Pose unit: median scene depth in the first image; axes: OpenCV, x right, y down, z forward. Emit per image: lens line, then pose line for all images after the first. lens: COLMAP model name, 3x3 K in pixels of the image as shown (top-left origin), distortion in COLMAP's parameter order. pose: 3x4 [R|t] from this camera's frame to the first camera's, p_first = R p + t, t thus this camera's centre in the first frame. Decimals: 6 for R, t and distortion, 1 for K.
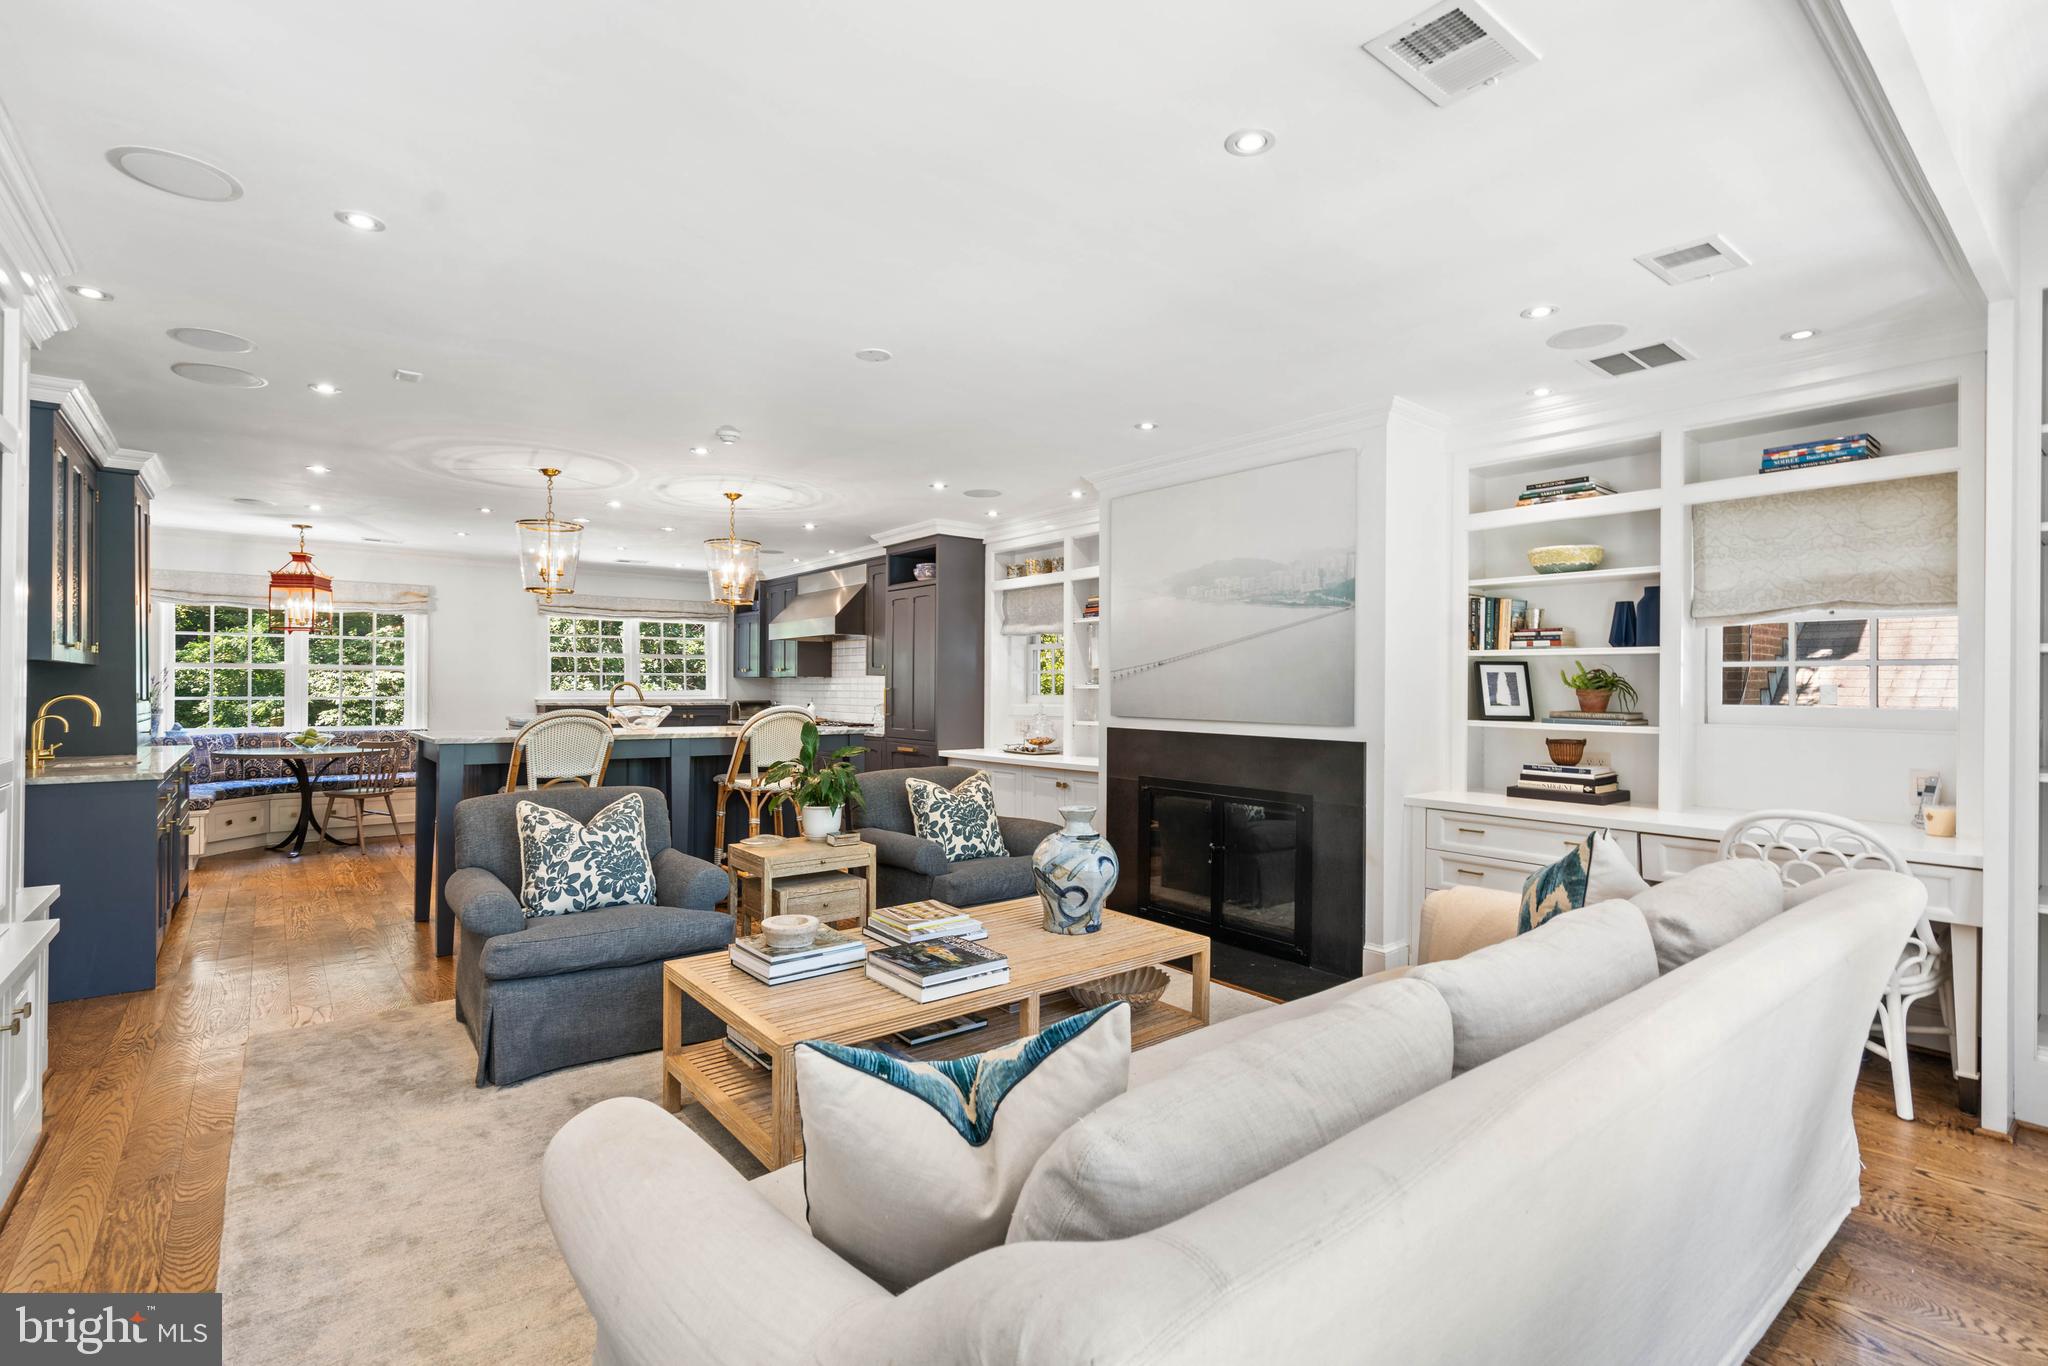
lens RADIAL K [[926.2, 0, 1019.0], [0, 926.2, 685.3], [0, 0, 1]] dist [-0.009942, 0.003769]
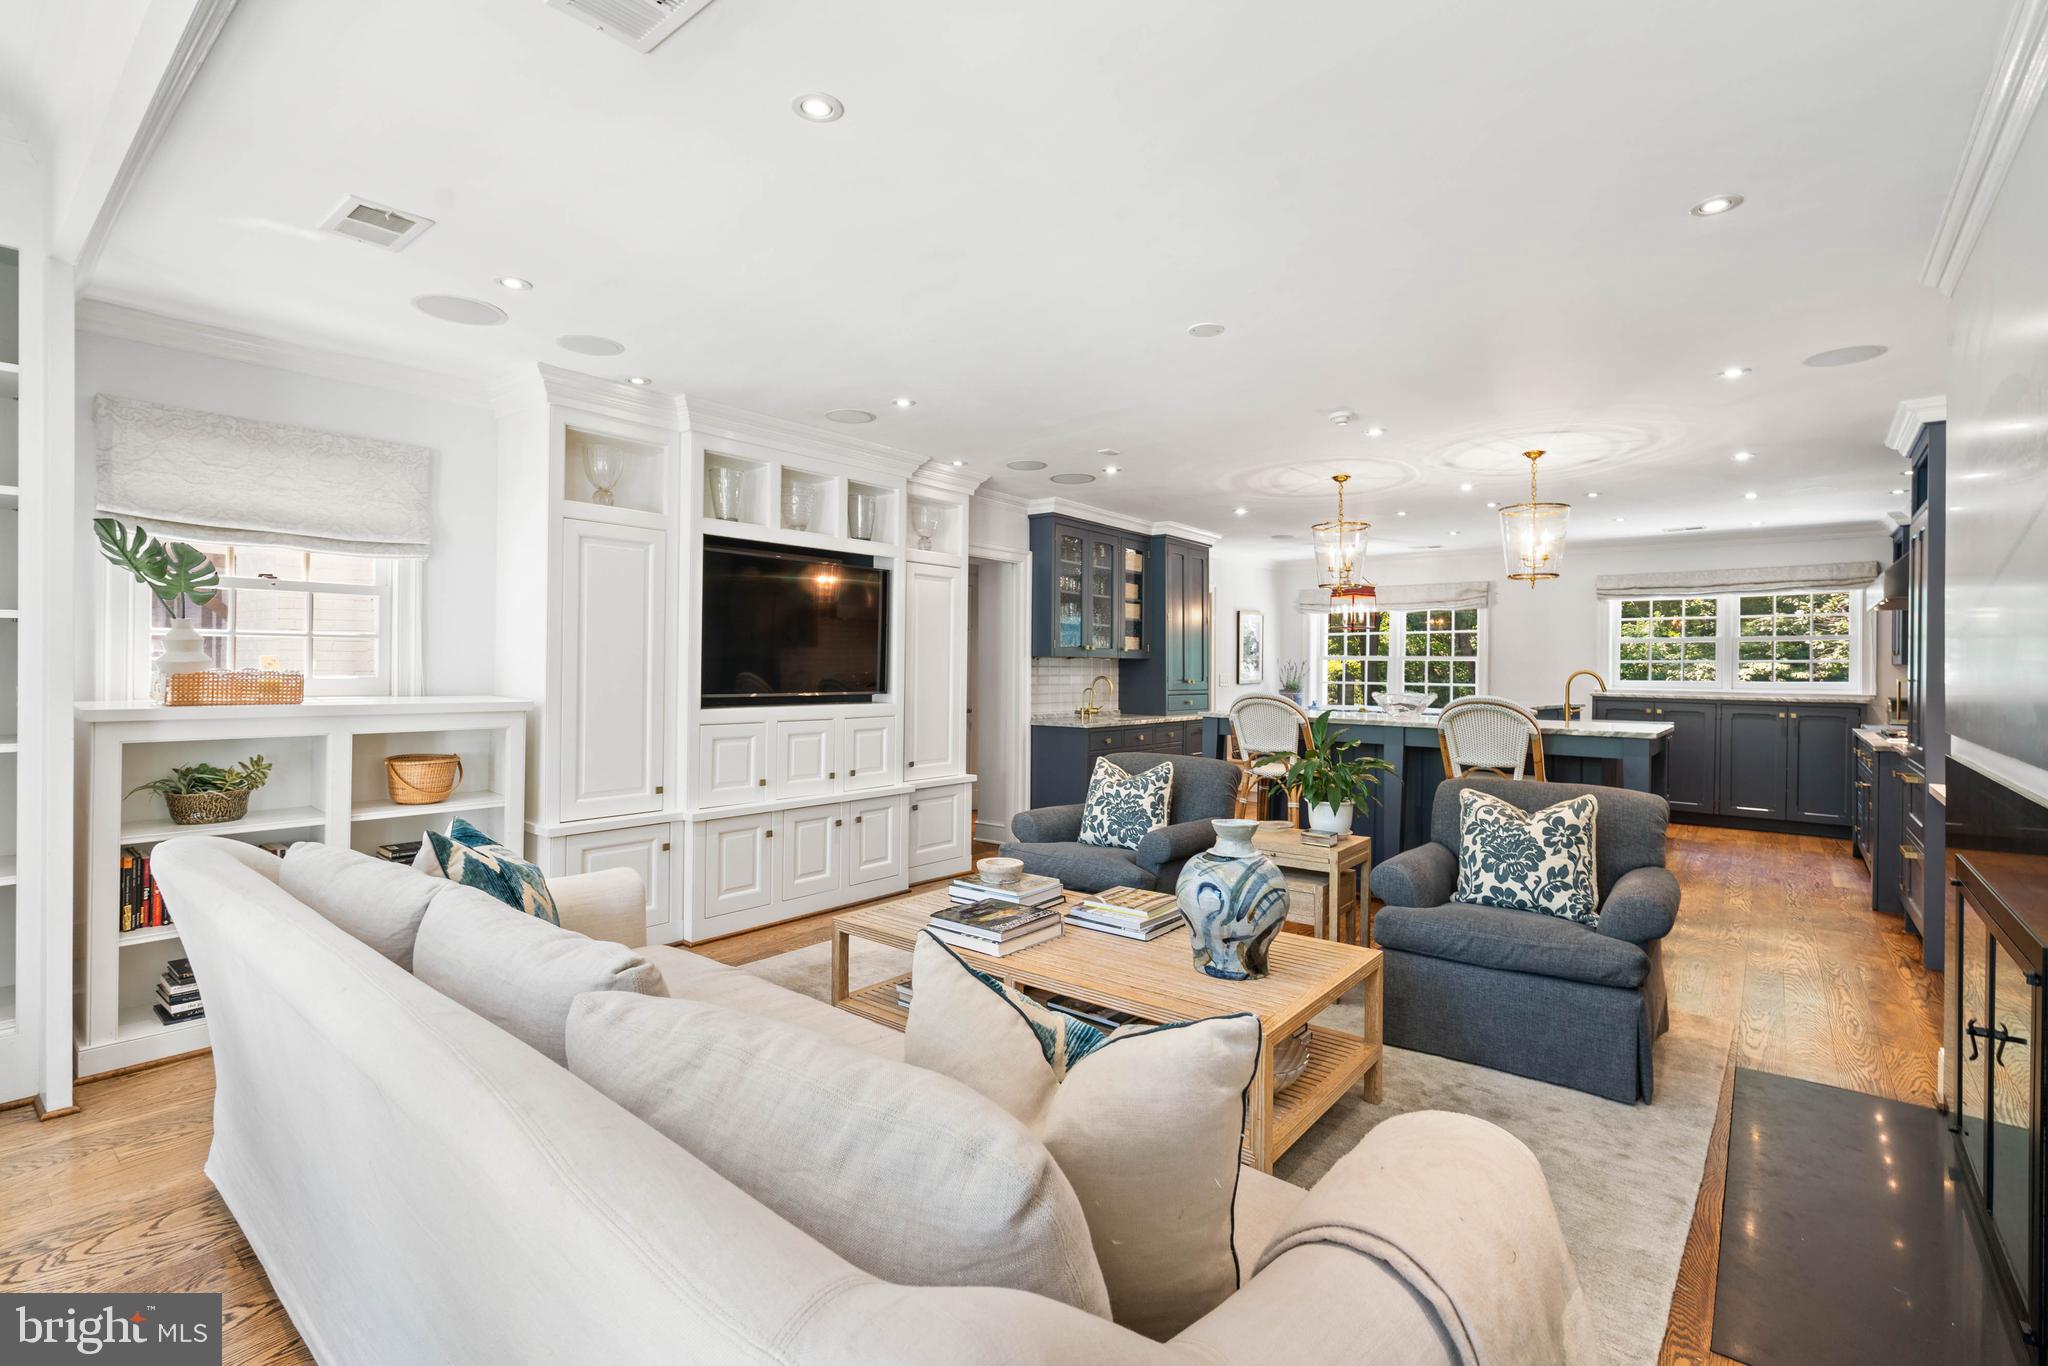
lens RADIAL K [[926.2, 0, 1020.5], [0, 926.2, 671.9], [0, 0, 1]] dist [-0.009942, 0.003769]
pose [[0.211764, -0.000978, -0.977320, 0.581524], [-0.004234, 0.999989, -0.001918, 0.004015], [0.977312, 0.004544, 0.211758, 0.469327]]
